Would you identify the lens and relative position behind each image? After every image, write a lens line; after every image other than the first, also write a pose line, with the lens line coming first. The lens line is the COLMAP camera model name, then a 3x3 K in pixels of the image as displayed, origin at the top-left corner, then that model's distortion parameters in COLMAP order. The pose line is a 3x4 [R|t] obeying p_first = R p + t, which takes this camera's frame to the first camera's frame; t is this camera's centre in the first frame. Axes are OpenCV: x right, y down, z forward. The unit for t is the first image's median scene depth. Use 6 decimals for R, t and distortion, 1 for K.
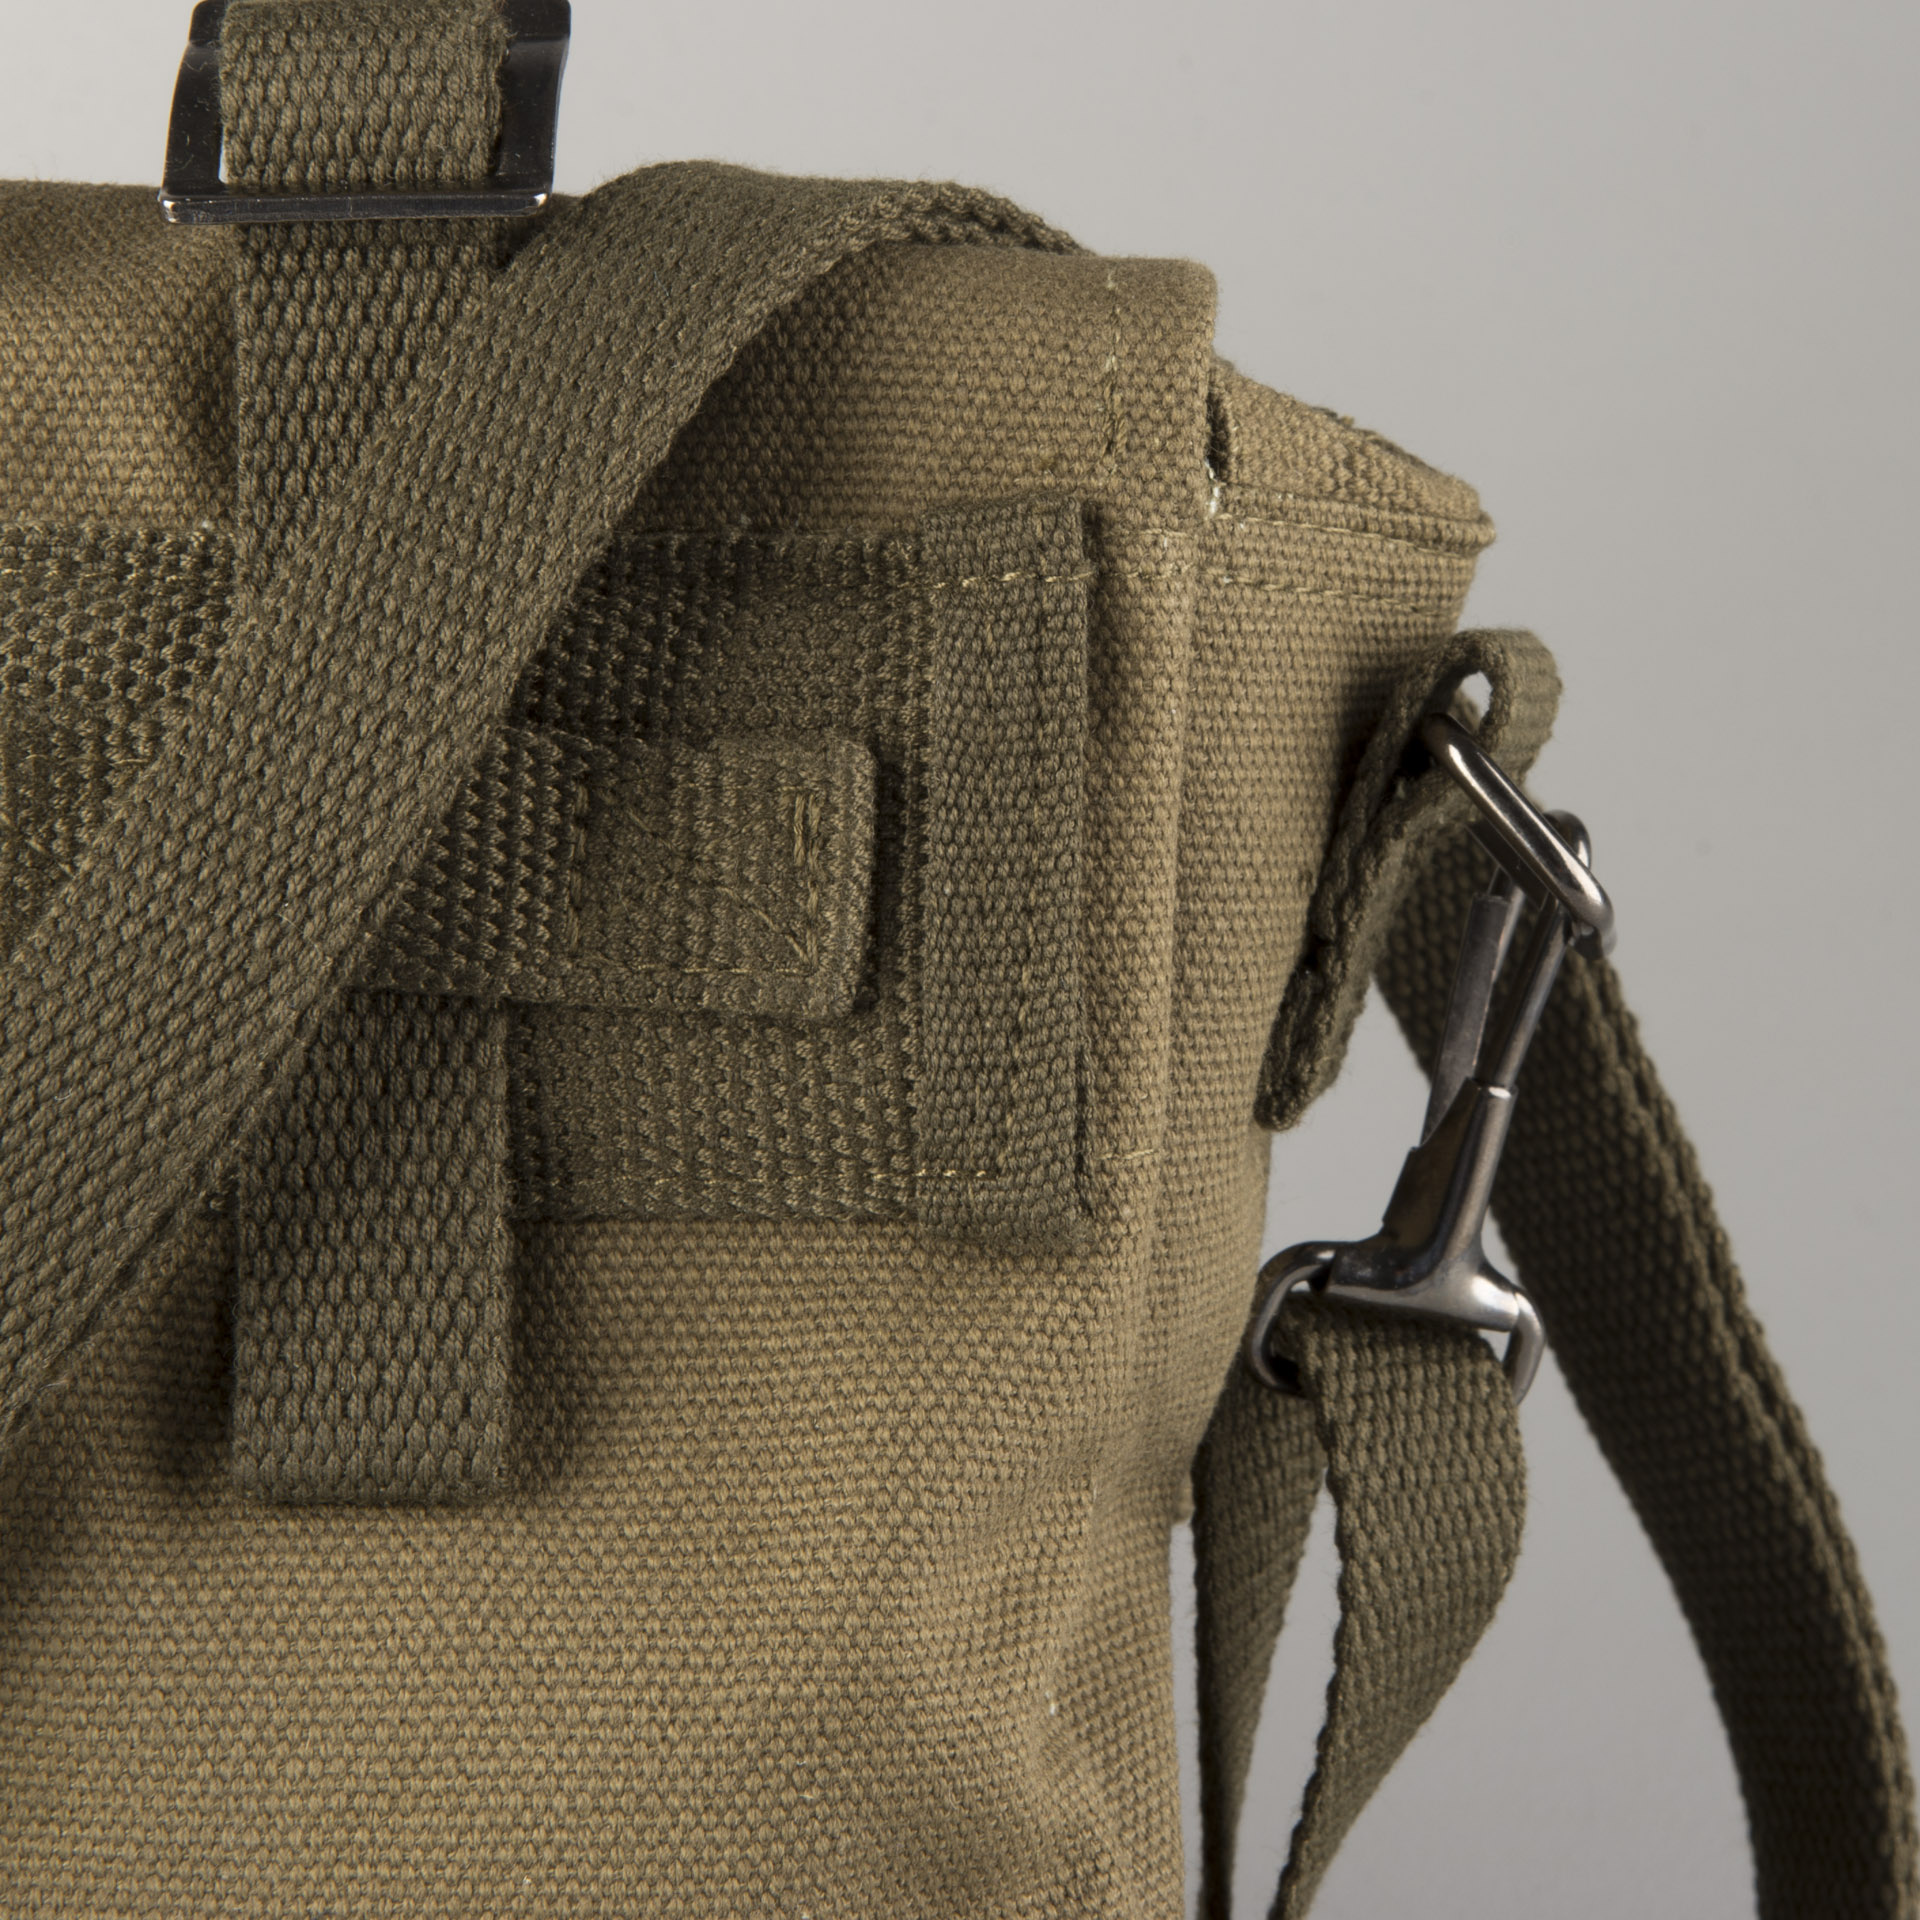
lens RADIAL K [[7034.6, 0, 960.0], [0, 7034.6, 960.0], [0, 0, 1]] dist [0.166054, -0.826266]
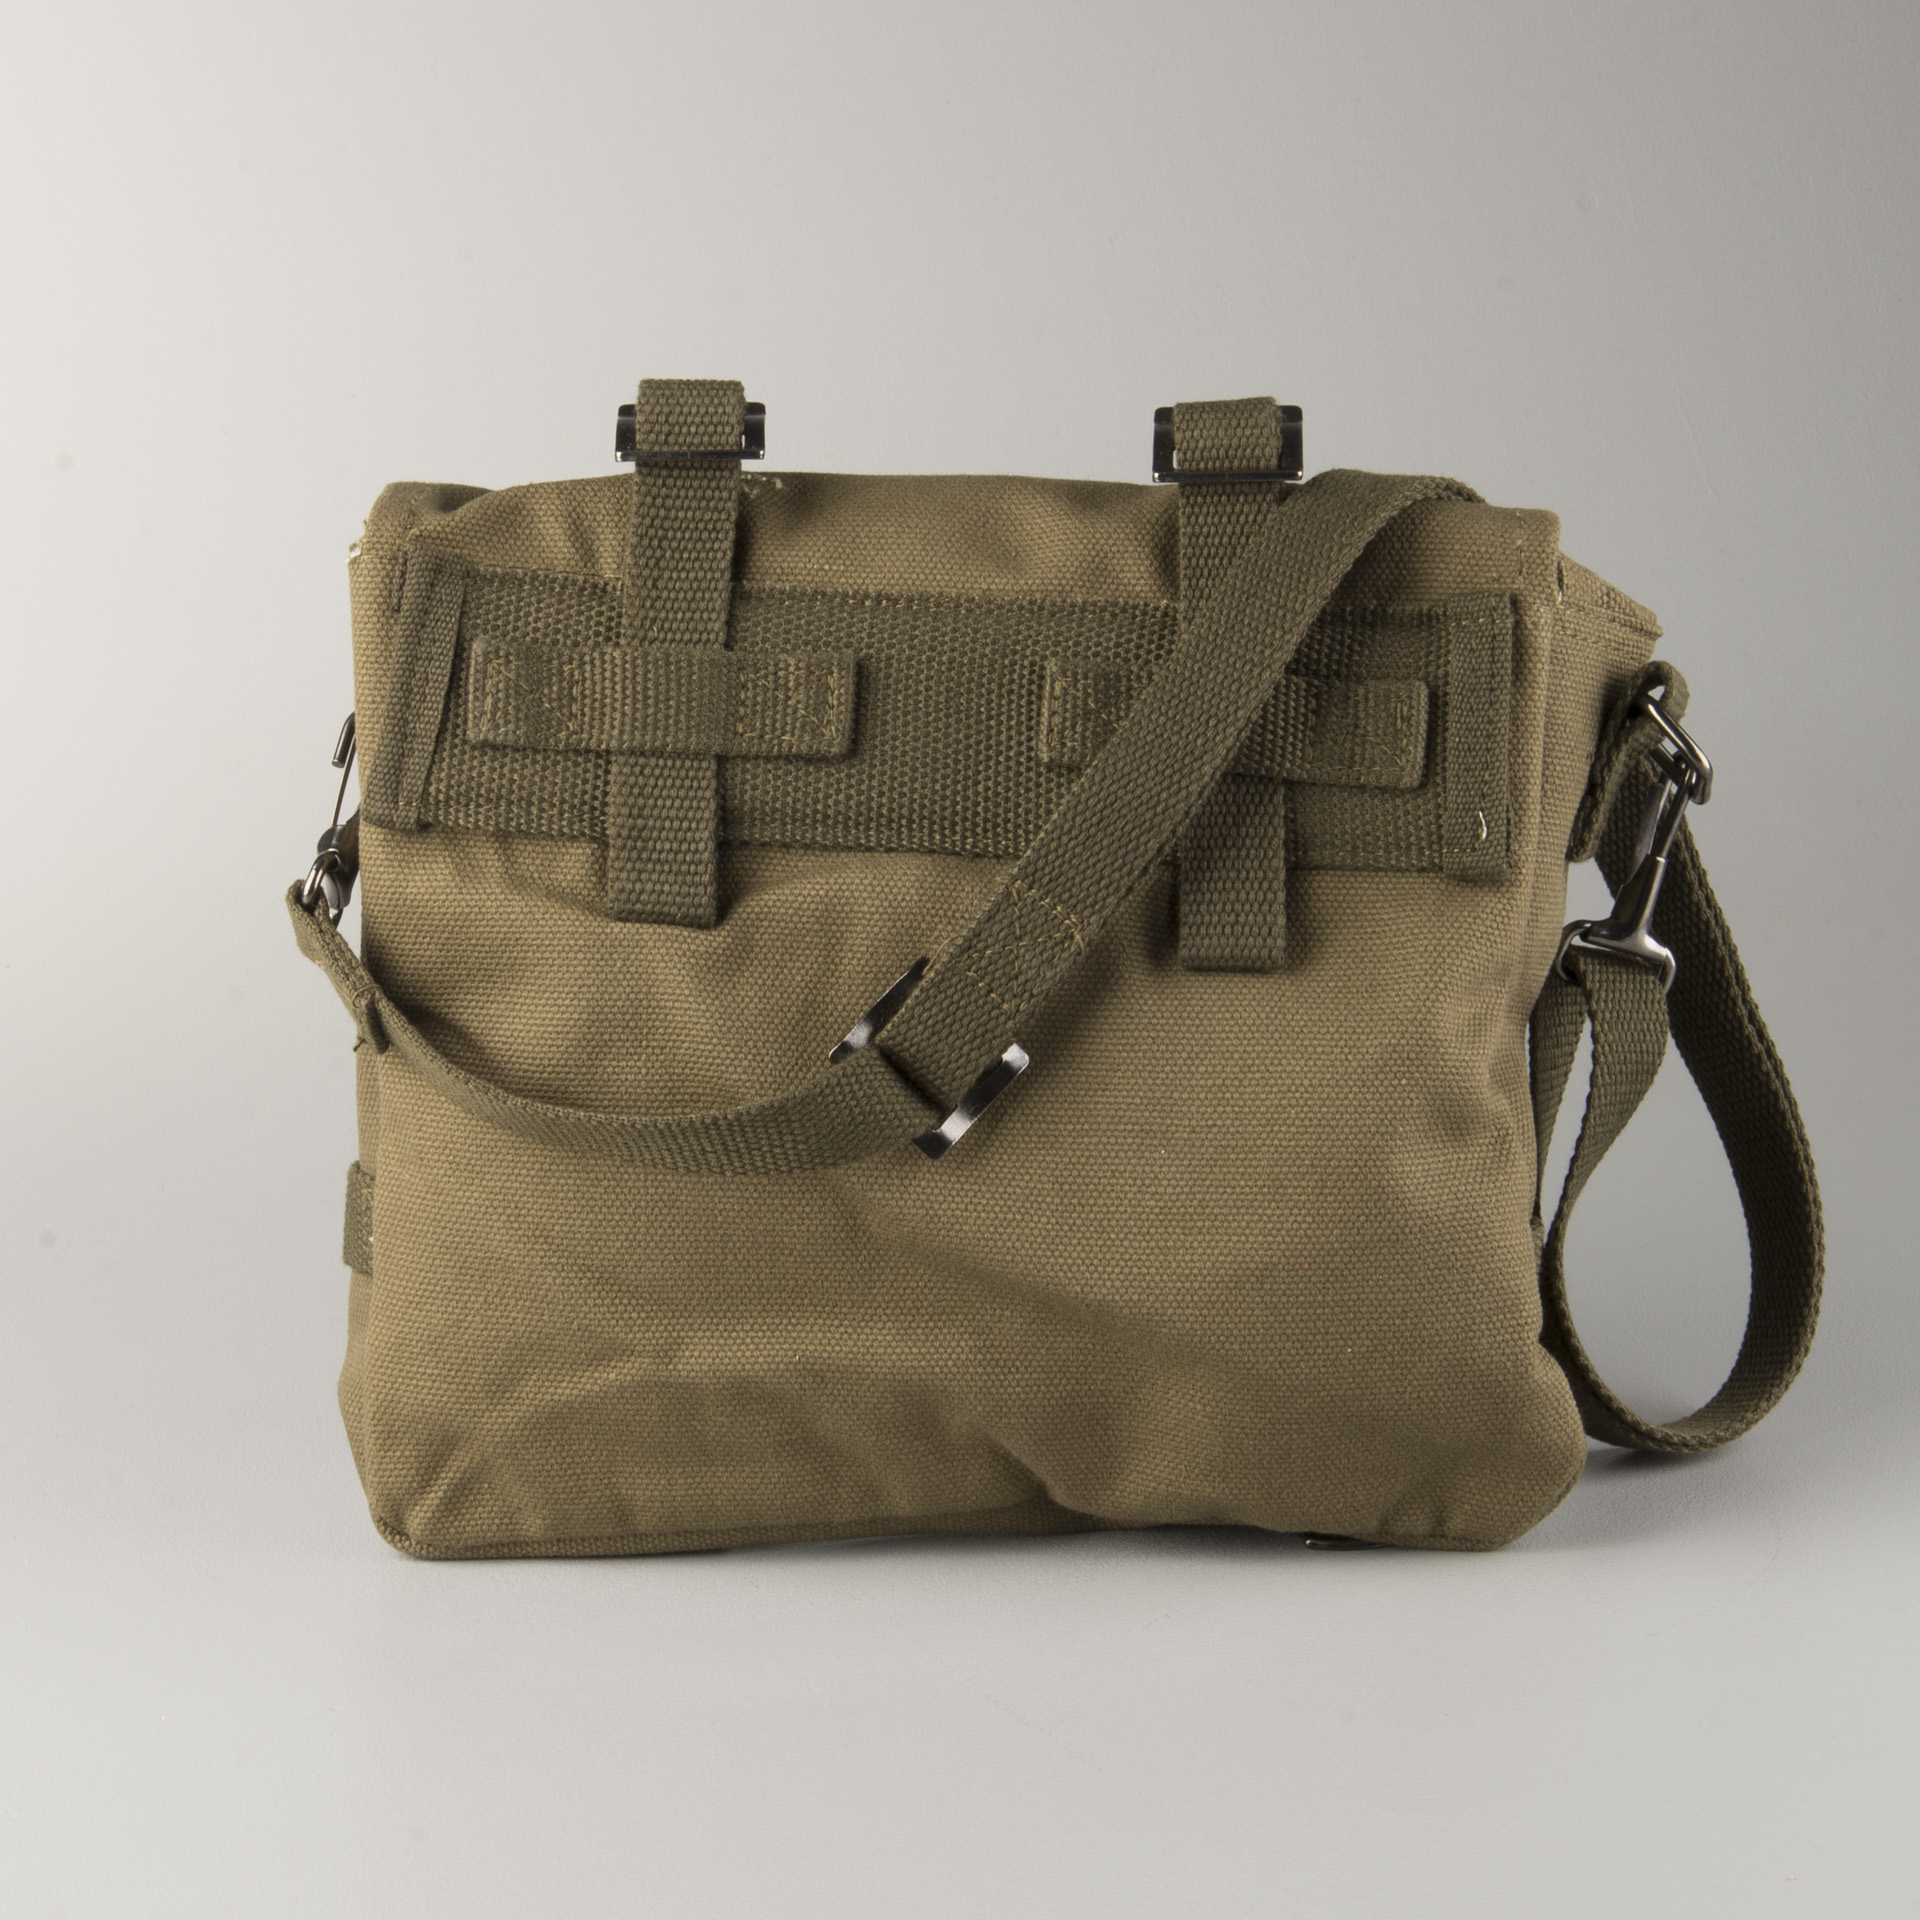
lens RADIAL K [[3804.3, 0, 960.0], [0, 3804.3, 960.0], [0, 0, 1]] dist [-0.013694, 1.504982]
pose [[0.997431, 0.014226, -0.070203, -0.083508], [-0.018673, 0.997832, -0.063101, 0.160256], [0.069153, 0.064250, 0.995535, -0.384921]]
